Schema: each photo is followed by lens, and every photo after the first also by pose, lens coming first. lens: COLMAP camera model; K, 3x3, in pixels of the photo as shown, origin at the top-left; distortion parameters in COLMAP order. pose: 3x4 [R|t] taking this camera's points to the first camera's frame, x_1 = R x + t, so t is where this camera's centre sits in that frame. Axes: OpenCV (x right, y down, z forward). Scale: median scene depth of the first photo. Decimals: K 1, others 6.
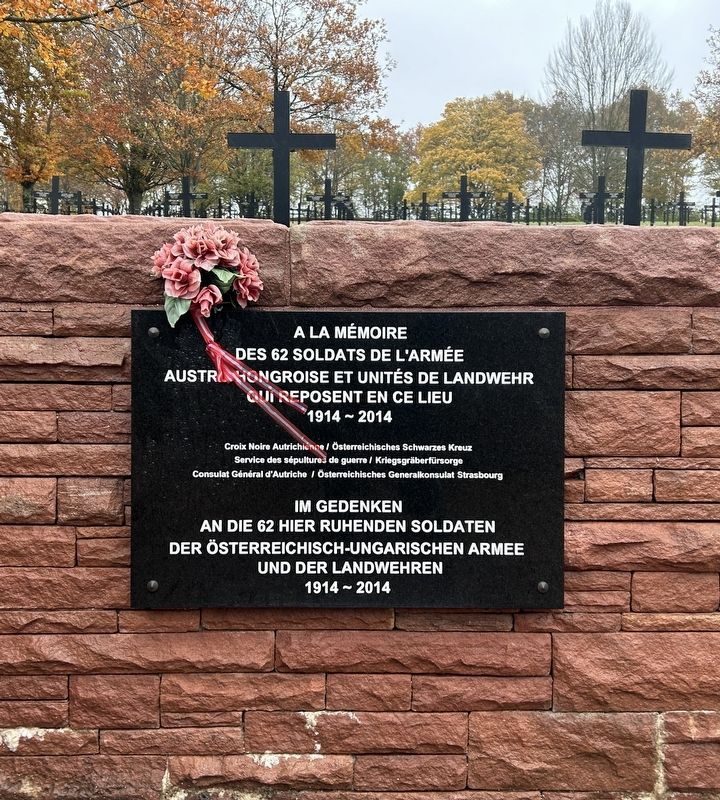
lens RADIAL K [[913.8, 0, 349.7], [0, 913.8, 327.4], [0, 0, 1]] dist [0.026170, 0.000000]
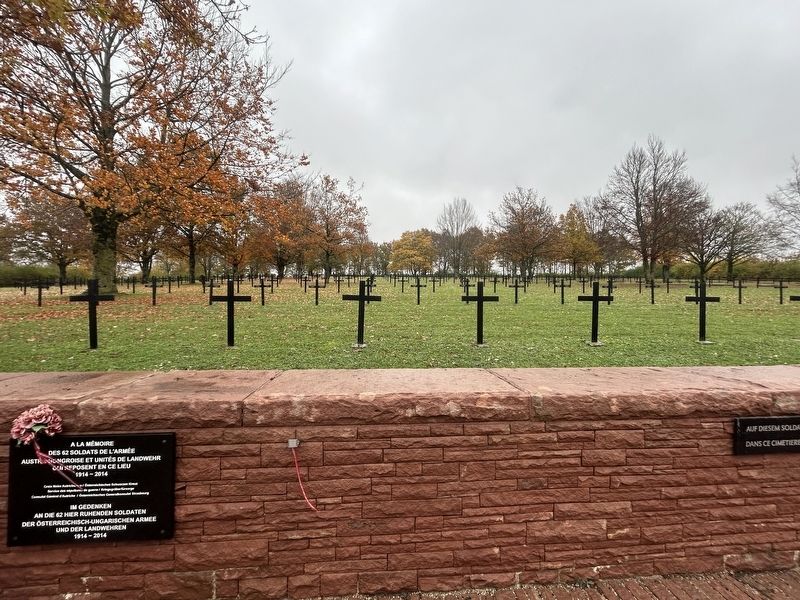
lens RADIAL K [[343.8, 0, 399.0], [0, 343.8, 301.7], [0, 0, 1]] dist [0.000803, -0.001328]
pose [[0.997265, -0.003289, 0.073836, 0.849143], [0.005666, 0.999471, -0.032012, -0.385618], [-0.073692, 0.032343, 0.996756, -0.136807]]
